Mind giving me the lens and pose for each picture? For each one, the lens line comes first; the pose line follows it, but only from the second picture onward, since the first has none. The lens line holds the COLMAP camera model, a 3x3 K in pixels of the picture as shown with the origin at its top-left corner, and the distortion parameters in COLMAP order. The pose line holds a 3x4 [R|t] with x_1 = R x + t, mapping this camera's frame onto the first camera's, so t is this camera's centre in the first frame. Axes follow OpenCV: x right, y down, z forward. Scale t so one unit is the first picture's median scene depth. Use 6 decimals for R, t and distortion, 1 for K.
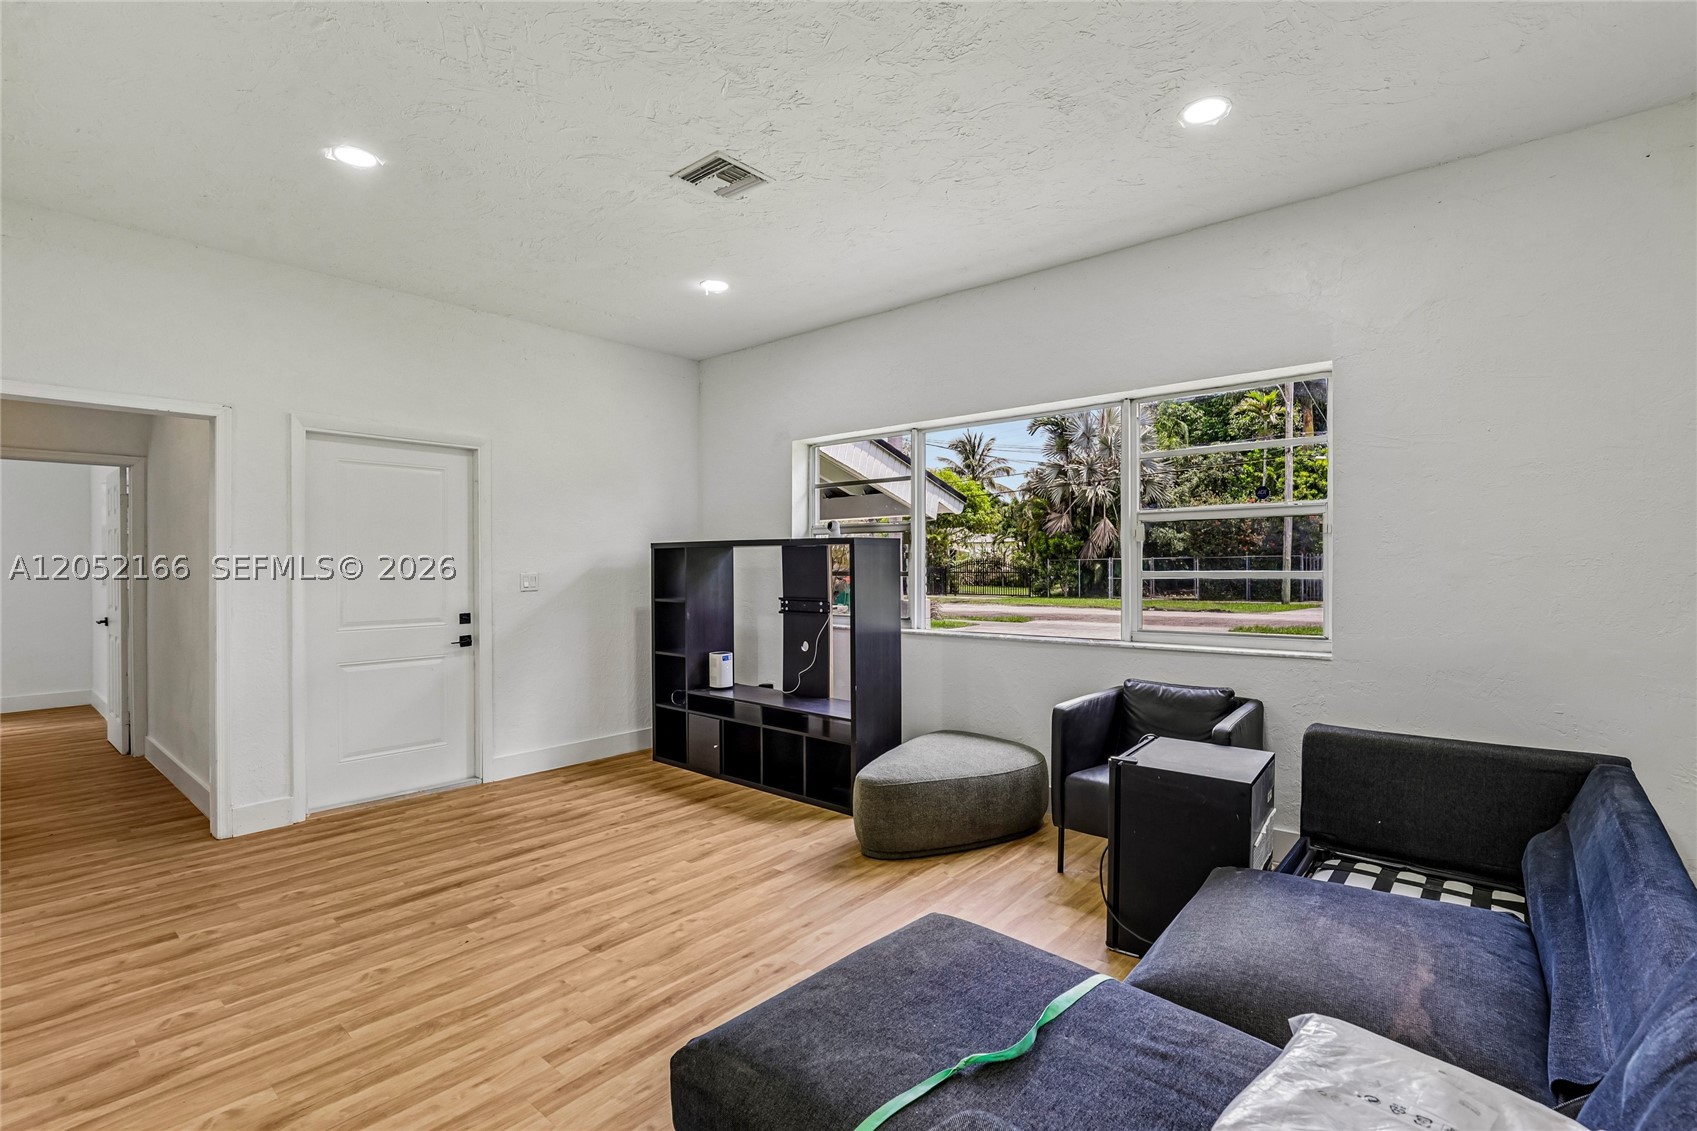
lens RADIAL K [[790.5, 0, 863.3], [0, 790.5, 563.7], [0, 0, 1]] dist [-0.024984, 0.005062]
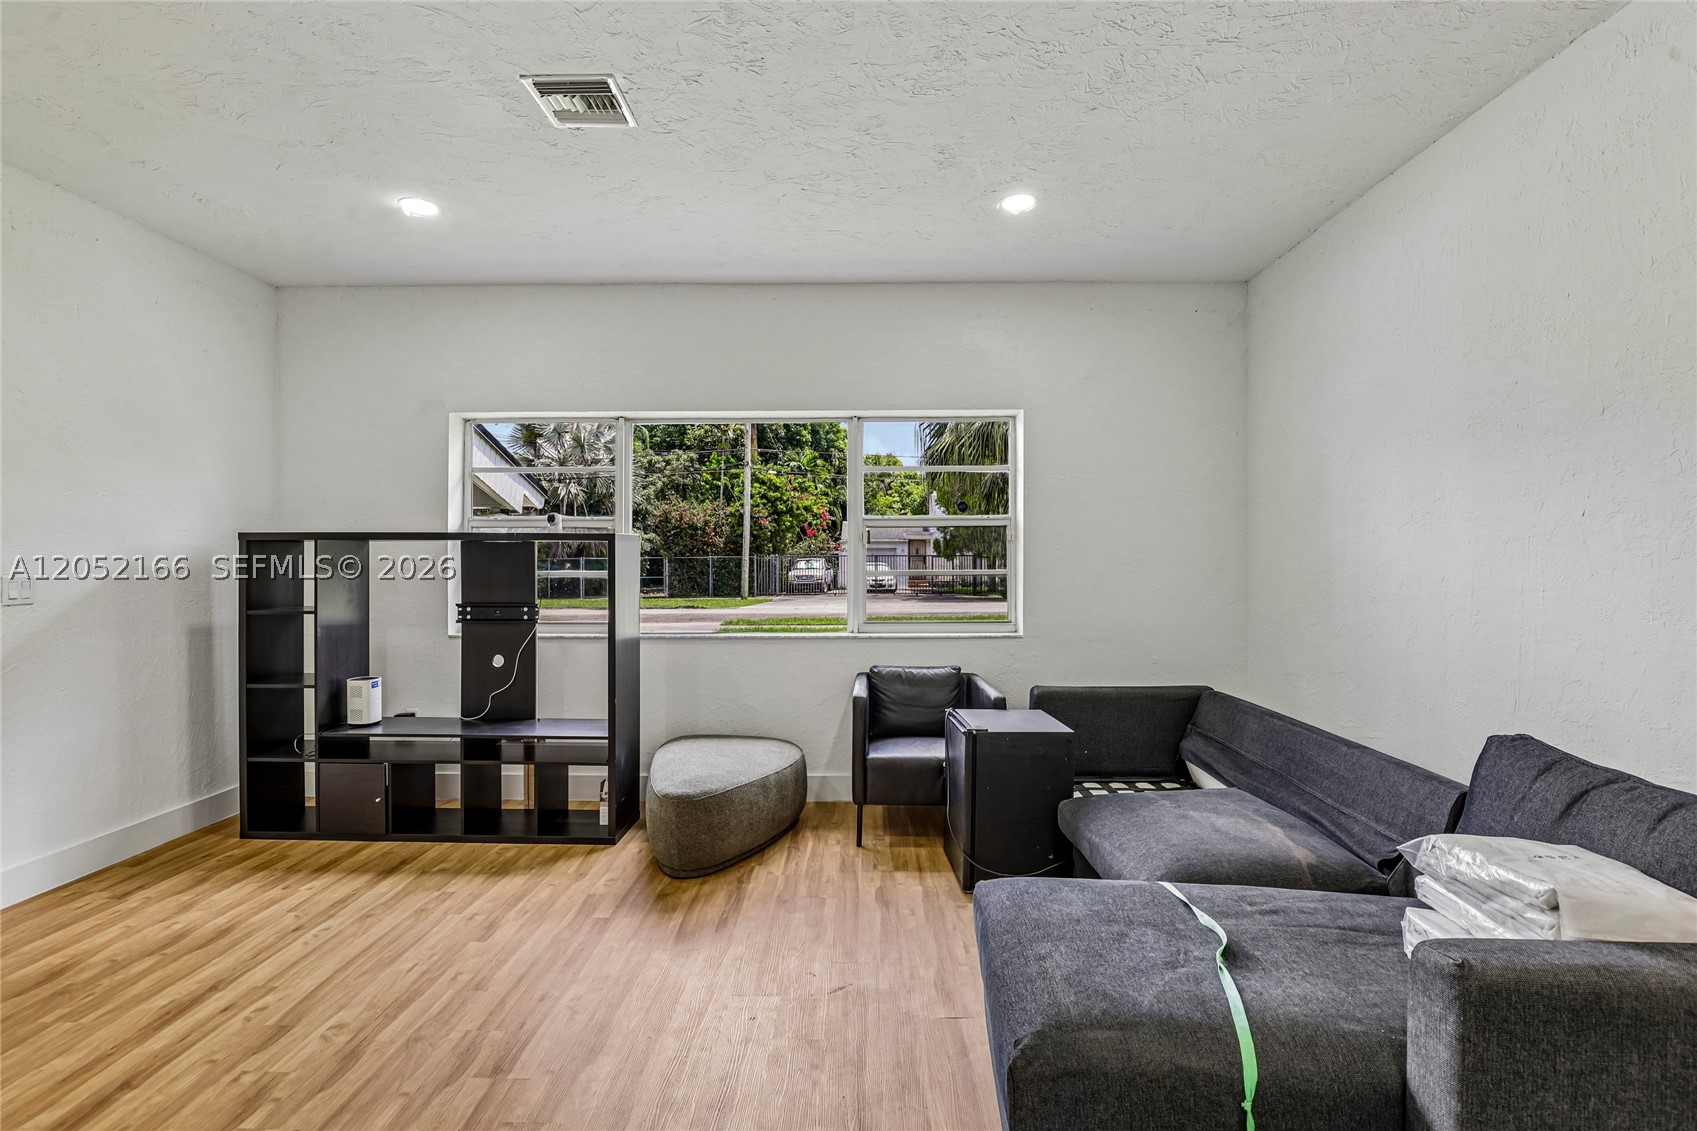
lens RADIAL K [[790.5, 0, 868.8], [0, 790.5, 557.5], [0, 0, 1]] dist [-0.024984, 0.005062]
pose [[0.765000, 0.007217, 0.643990, -0.410539], [-0.002889, 0.999966, -0.007774, 0.000378], [-0.644024, 0.004087, 0.764995, 0.144004]]
